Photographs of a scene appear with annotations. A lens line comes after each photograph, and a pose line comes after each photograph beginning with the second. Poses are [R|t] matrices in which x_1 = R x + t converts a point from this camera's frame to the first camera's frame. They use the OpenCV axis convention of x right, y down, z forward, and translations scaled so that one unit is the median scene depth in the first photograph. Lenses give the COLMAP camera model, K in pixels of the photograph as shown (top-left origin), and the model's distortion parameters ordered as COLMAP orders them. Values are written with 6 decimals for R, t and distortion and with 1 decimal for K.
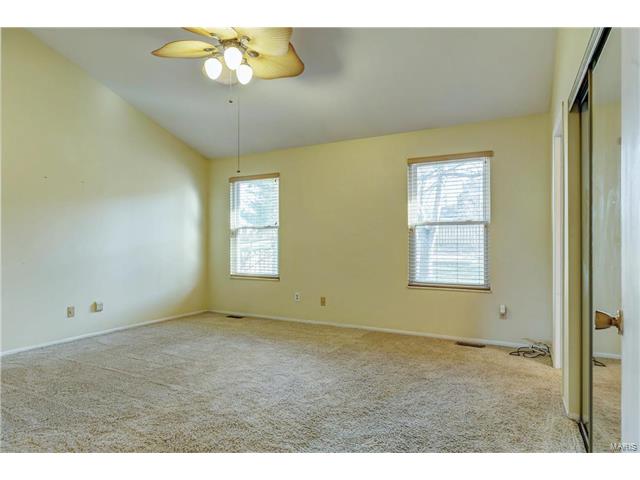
lens RADIAL K [[382.2, 0, 324.2], [0, 382.2, 242.6], [0, 0, 1]] dist [0.003839, -0.000485]
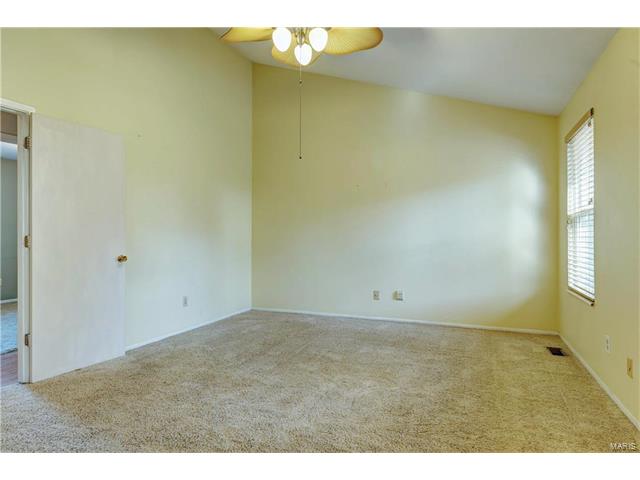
lens RADIAL K [[382.2, 0, 320.8], [0, 382.2, 236.9], [0, 0, 1]] dist [0.003839, -0.000485]
pose [[0.067616, -0.000142, -0.997711, 0.371295], [0.005521, 0.999985, 0.000232, -0.000952], [0.997696, -0.005524, 0.067615, 0.547198]]
